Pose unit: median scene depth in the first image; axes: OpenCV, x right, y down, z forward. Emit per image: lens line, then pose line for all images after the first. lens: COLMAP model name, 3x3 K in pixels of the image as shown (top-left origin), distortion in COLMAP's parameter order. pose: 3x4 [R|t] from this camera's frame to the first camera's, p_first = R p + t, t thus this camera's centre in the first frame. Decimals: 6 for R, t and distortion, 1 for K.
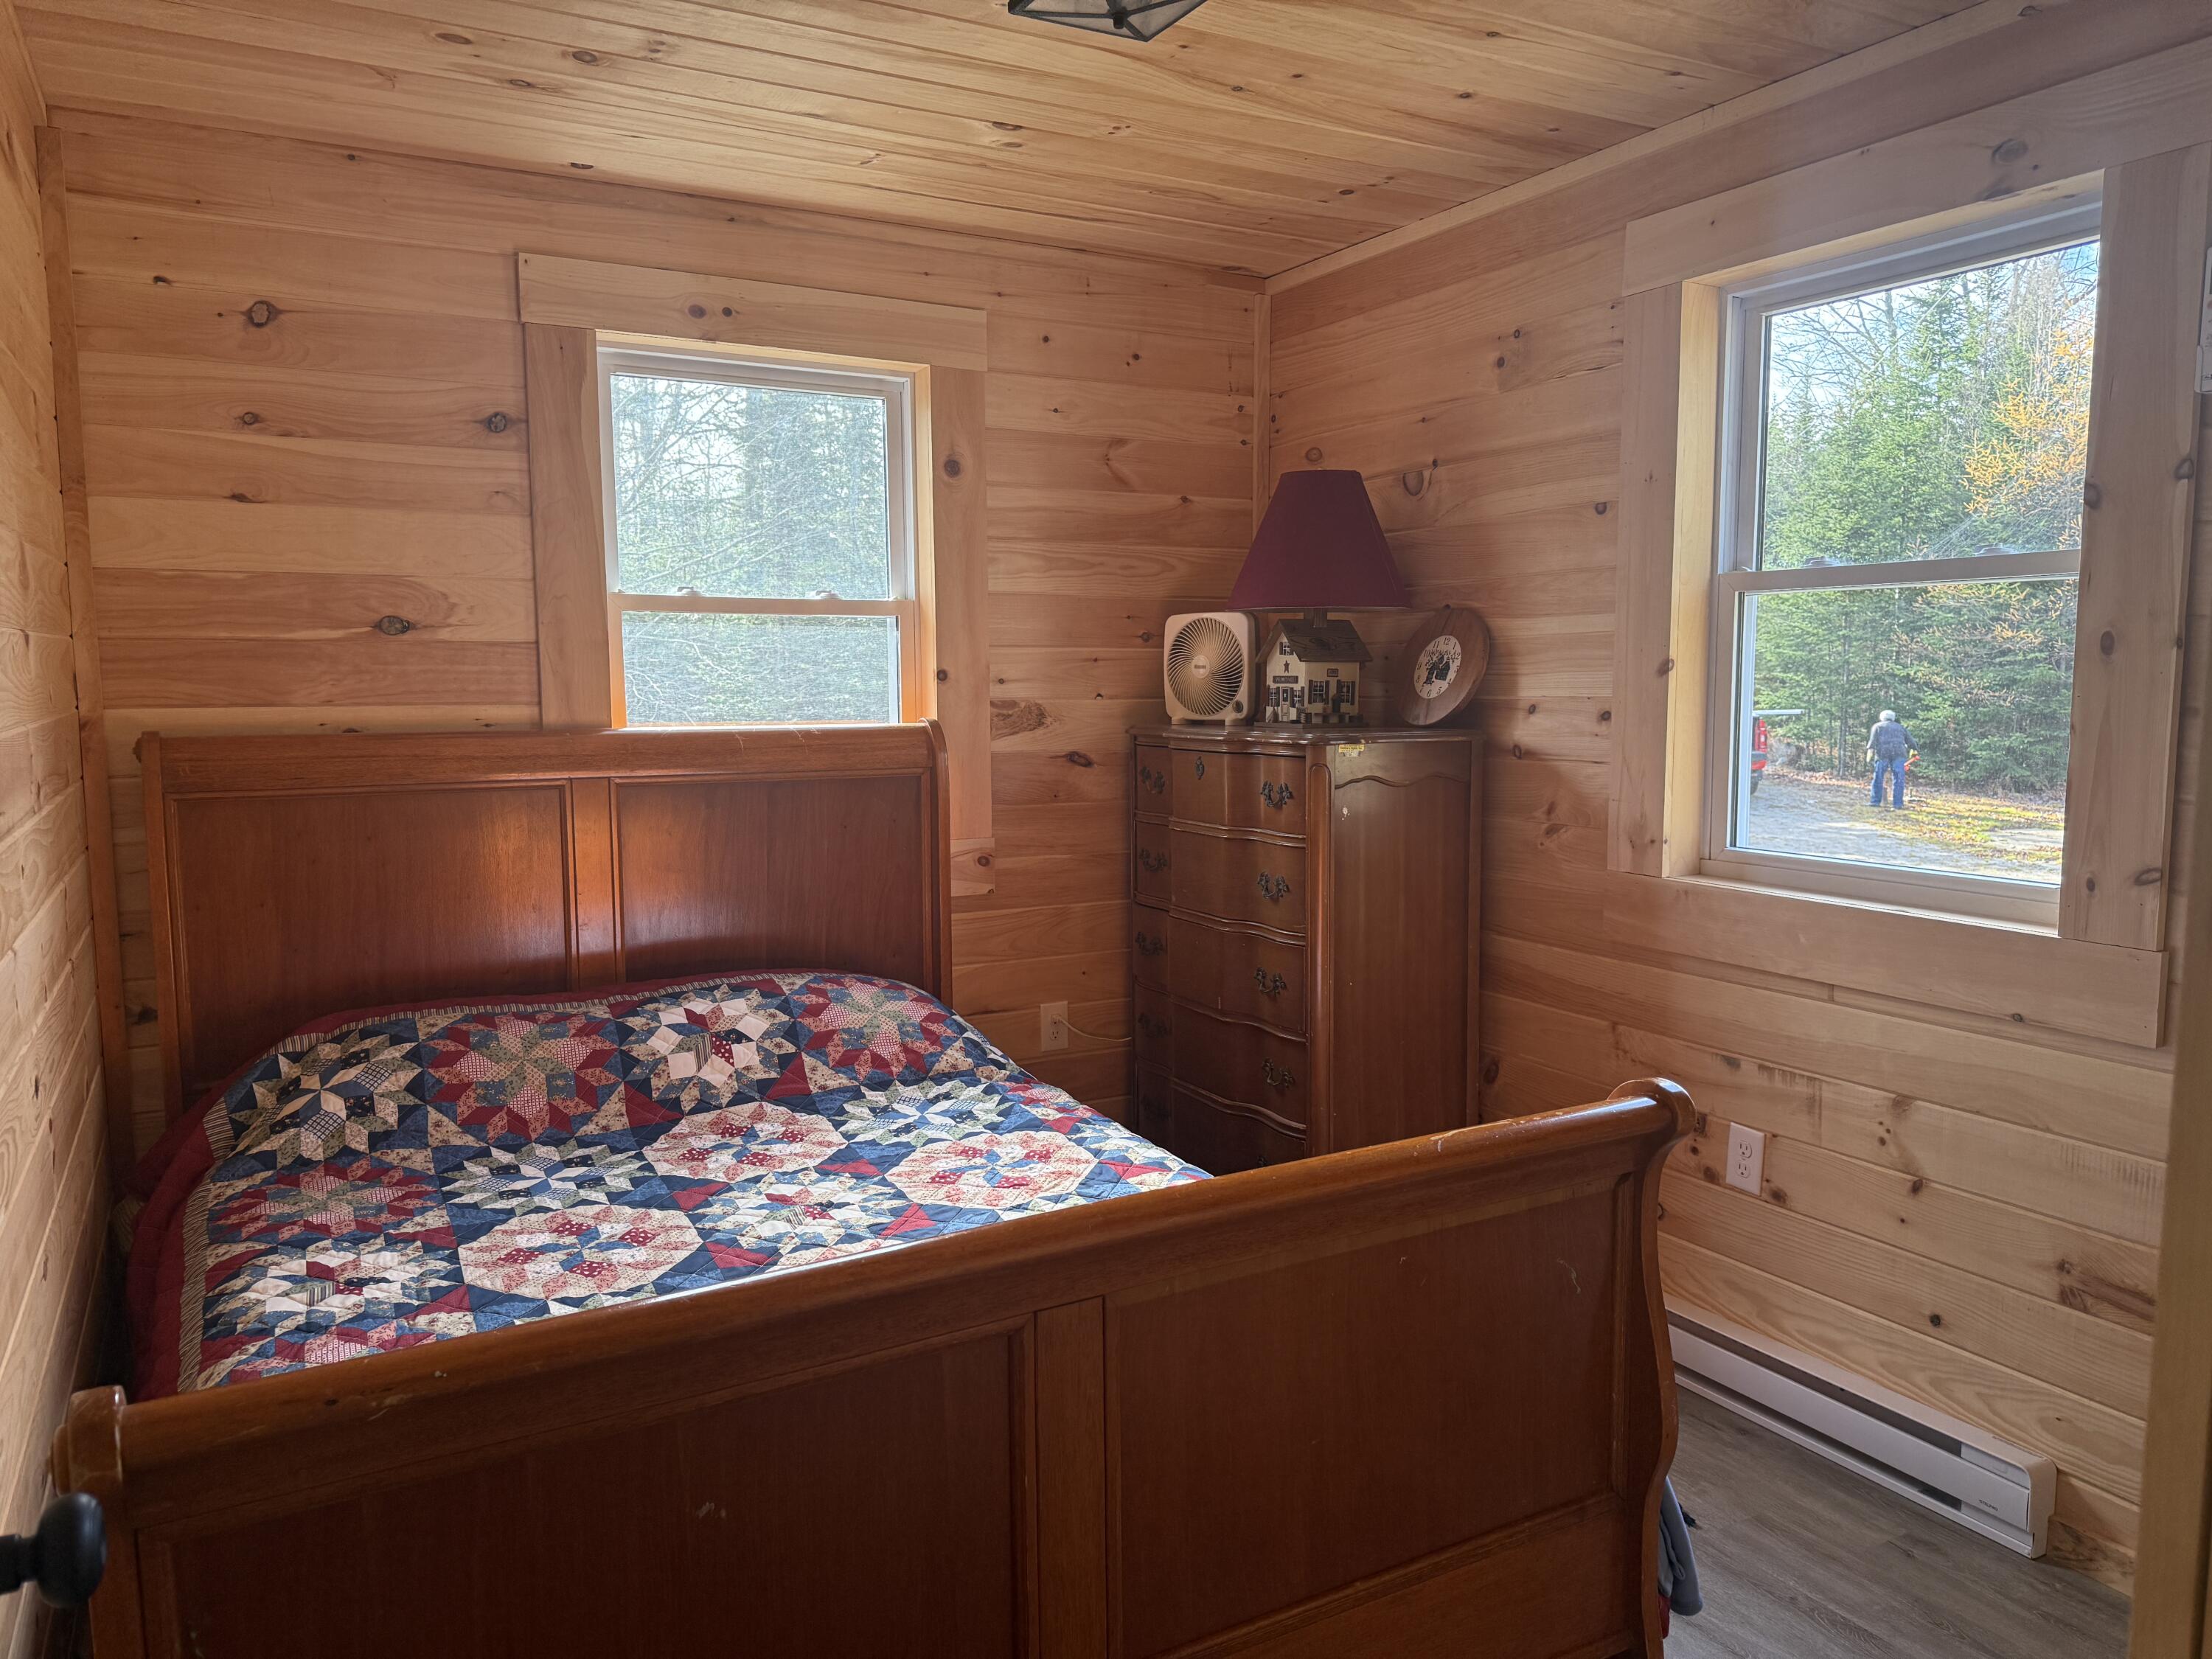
lens RADIAL K [[1560.4, 0, 1106.3], [0, 1560.4, 836.0], [0, 0, 1]] dist [0.041735, -0.042912]
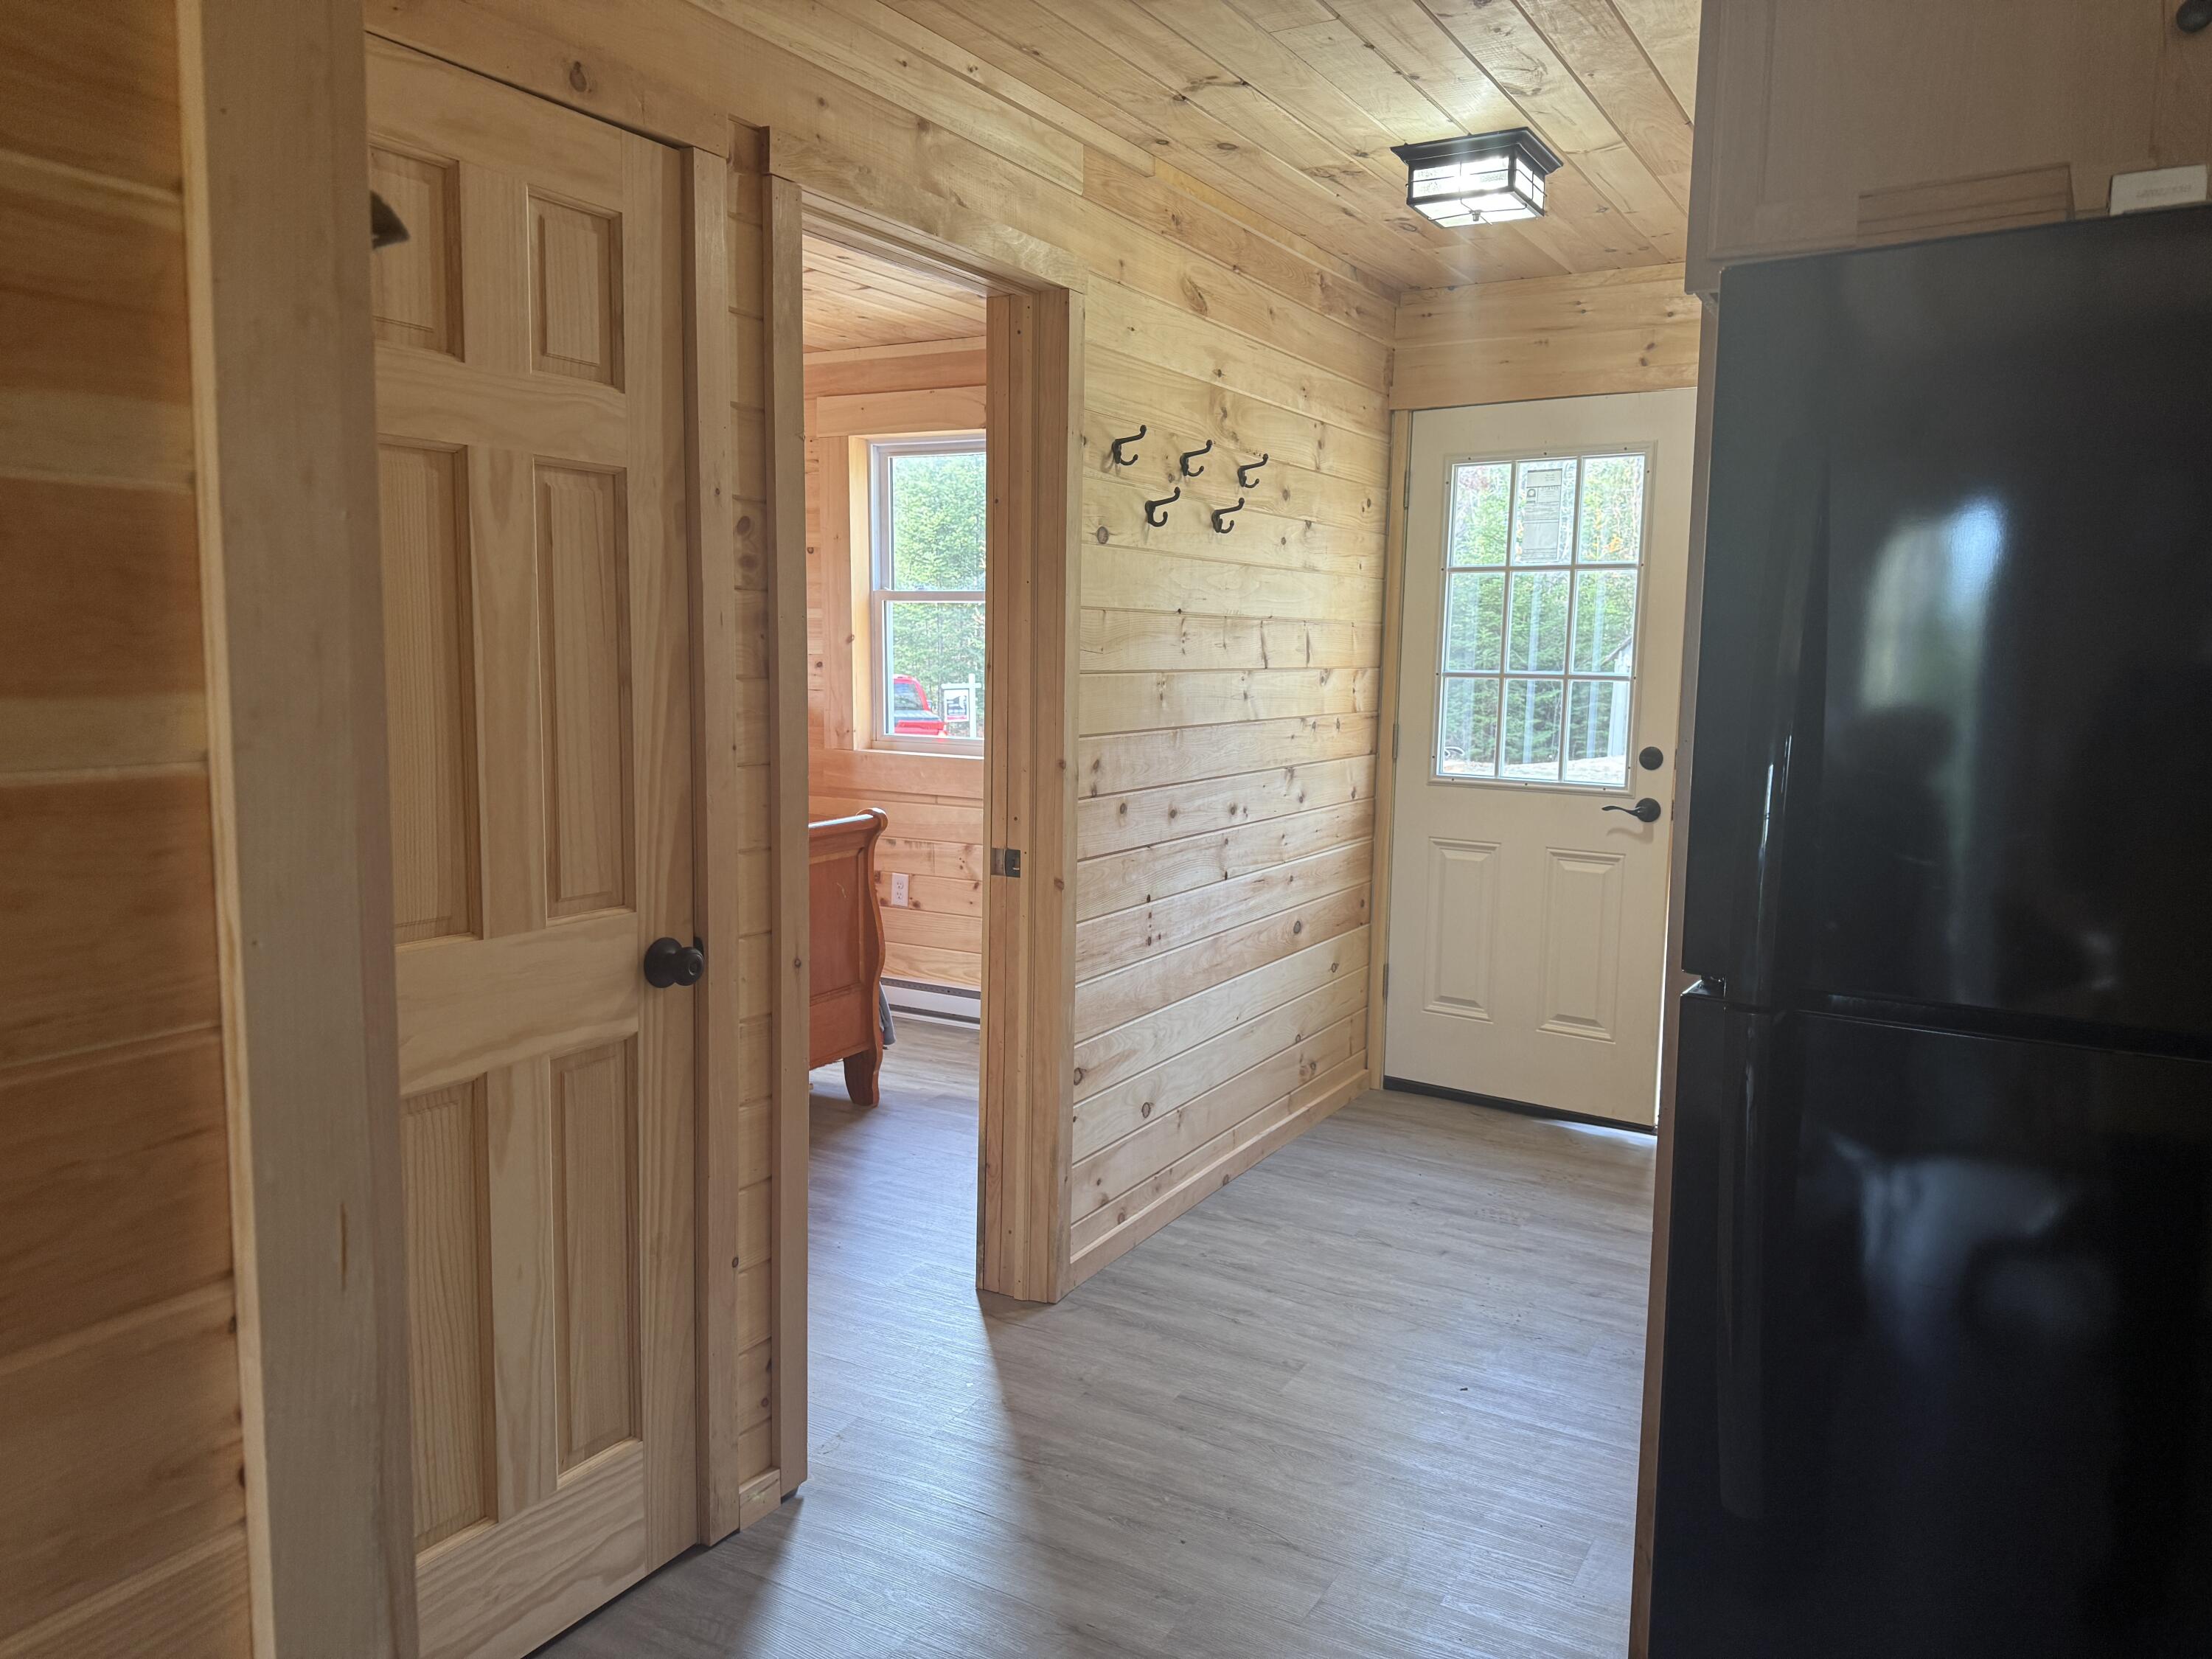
lens RADIAL K [[1560.4, 0, 1106.3], [0, 1560.4, 836.0], [0, 0, 1]] dist [0.041735, -0.042912]
pose [[0.856228, -0.048189, 0.514346, -0.373863], [0.037687, 0.998814, 0.030842, 0.086921], [-0.515222, -0.007023, 0.857028, -0.806803]]
